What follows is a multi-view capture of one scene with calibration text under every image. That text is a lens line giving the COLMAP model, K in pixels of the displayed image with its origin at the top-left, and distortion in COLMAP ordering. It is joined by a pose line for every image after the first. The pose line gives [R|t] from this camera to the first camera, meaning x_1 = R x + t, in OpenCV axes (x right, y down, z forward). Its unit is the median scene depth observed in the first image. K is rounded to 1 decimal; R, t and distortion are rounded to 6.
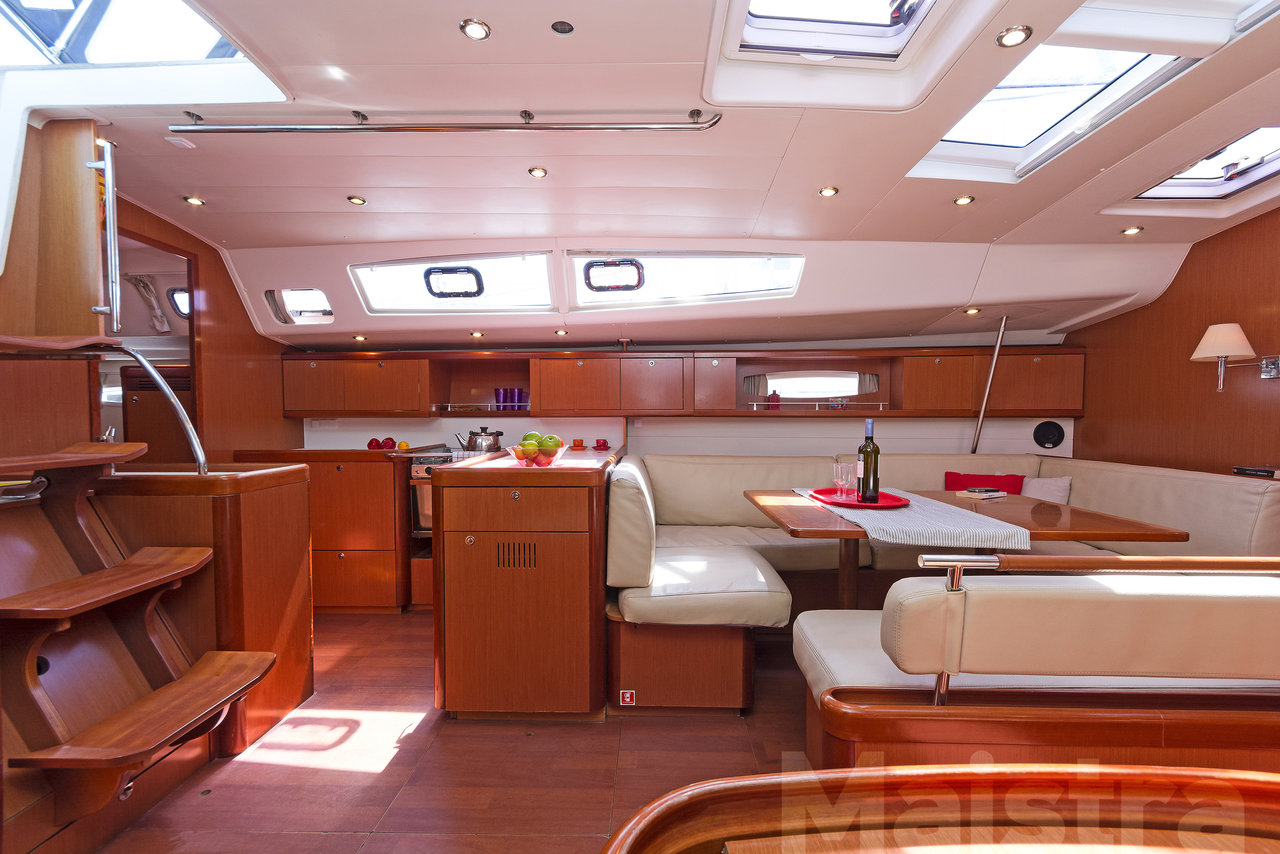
lens RADIAL K [[560.6, 0, 639.9], [0, 560.6, 435.8], [0, 0, 1]] dist [0.015154, -0.004865]
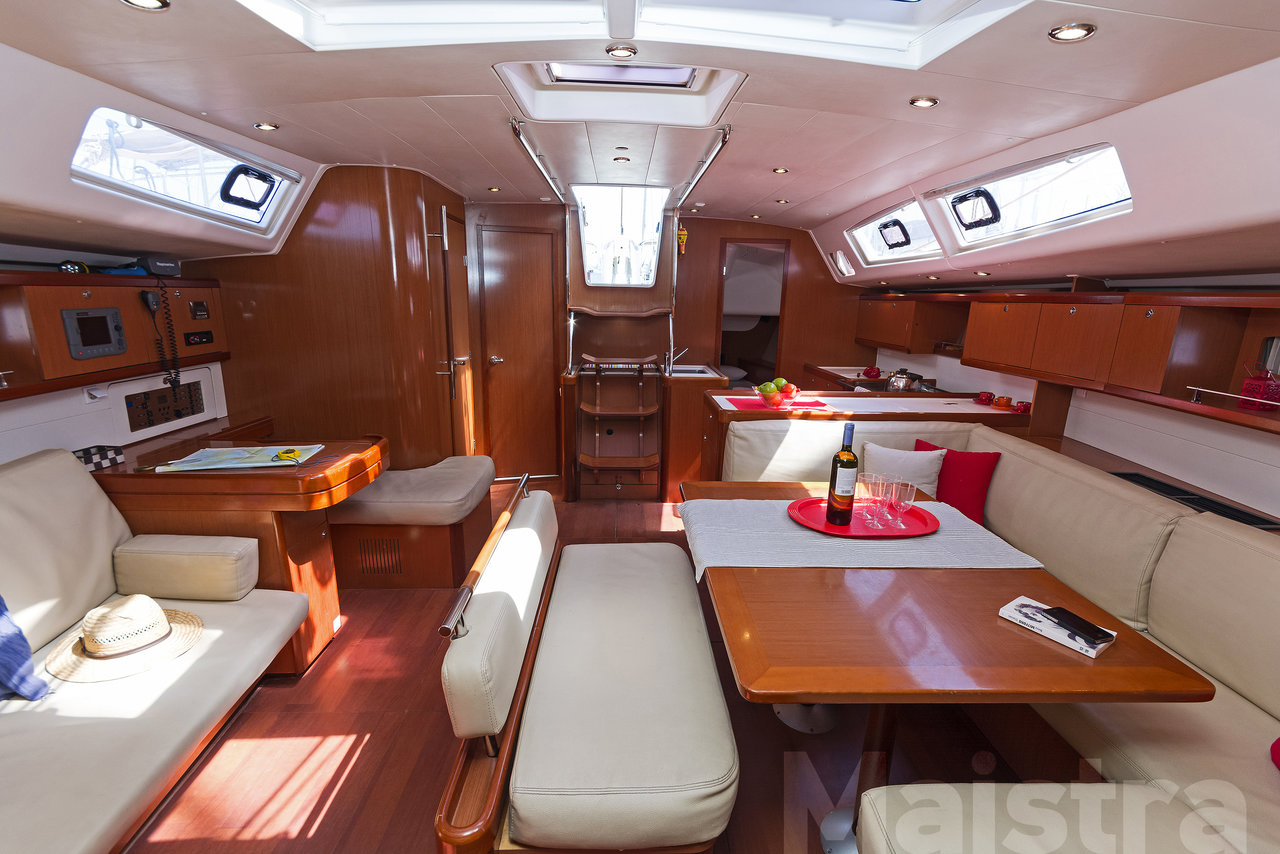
lens RADIAL K [[560.6, 0, 639.9], [0, 560.6, 435.8], [0, 0, 1]] dist [0.015154, -0.004865]
pose [[0.051887, 0.247103, -0.967599, 1.000107], [-0.055526, 0.968119, 0.244259, -0.163791], [0.997108, 0.041053, 0.063953, 0.553763]]
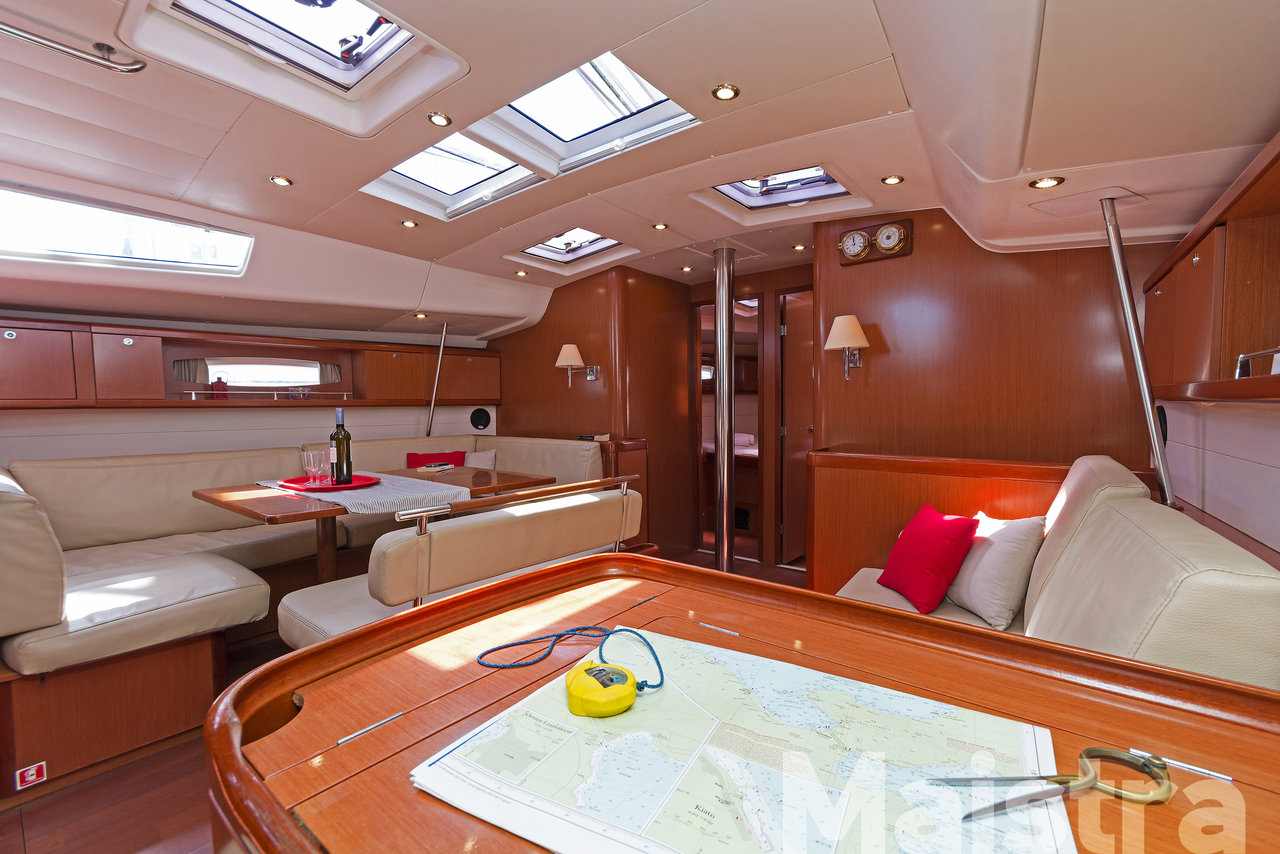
lens RADIAL K [[560.6, 0, 639.9], [0, 560.6, 435.8], [0, 0, 1]] dist [0.015154, -0.004865]
pose [[0.621973, -0.052128, 0.781301, -0.068848], [0.037298, 0.998621, 0.036936, 0.004264], [-0.782150, 0.006168, 0.623060, -0.108435]]
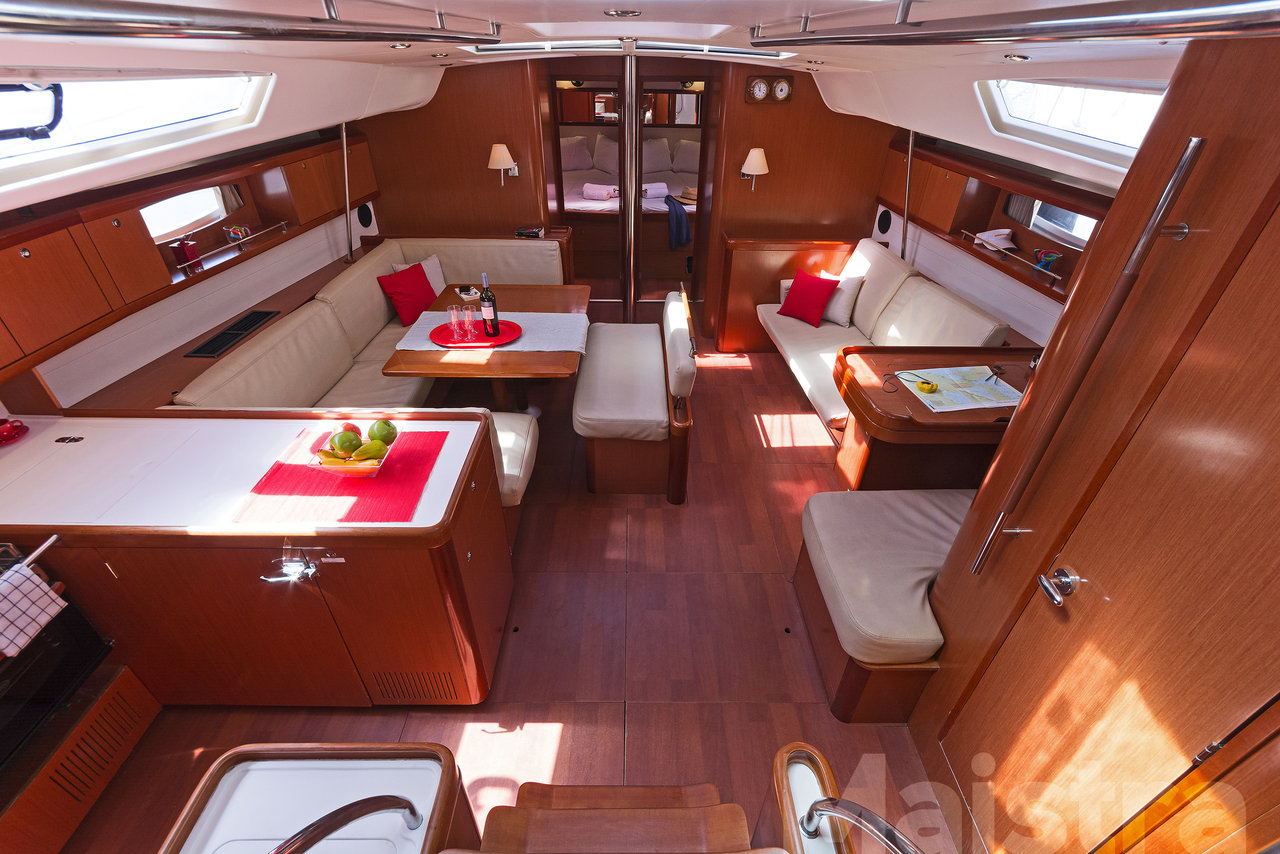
lens RADIAL K [[560.6, 0, 639.9], [0, 560.6, 435.8], [0, 0, 1]] dist [0.015154, -0.004865]
pose [[-0.027483, -0.568380, 0.822307, -0.747806], [0.021165, 0.822102, 0.568946, -0.383670], [-0.999398, 0.033041, -0.010564, 0.567723]]
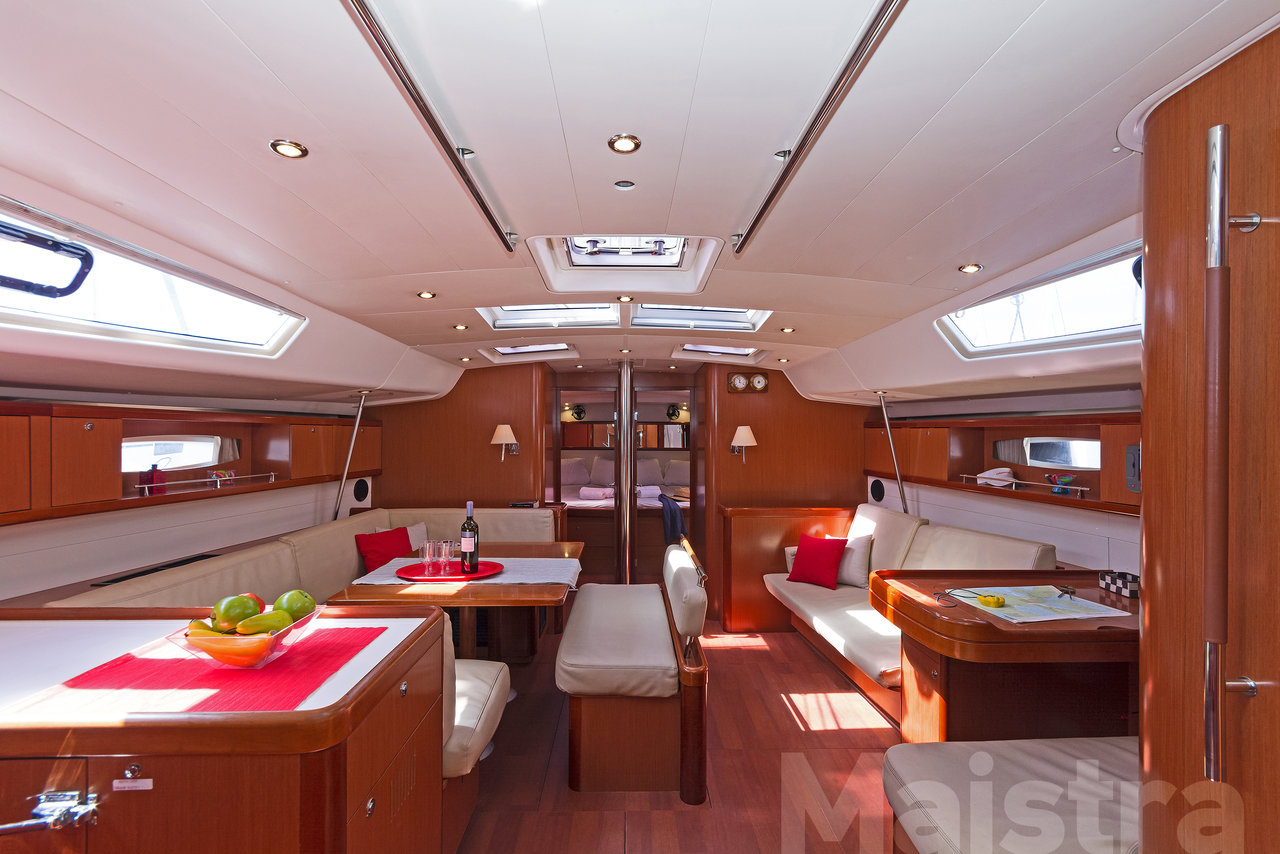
lens RADIAL K [[560.6, 0, 639.9], [0, 560.6, 435.8], [0, 0, 1]] dist [0.015154, -0.004865]
pose [[-0.042847, -0.001338, 0.999081, -0.687917], [0.032446, 0.999470, 0.002730, -0.137660], [-0.998555, 0.032533, -0.042781, 0.582015]]
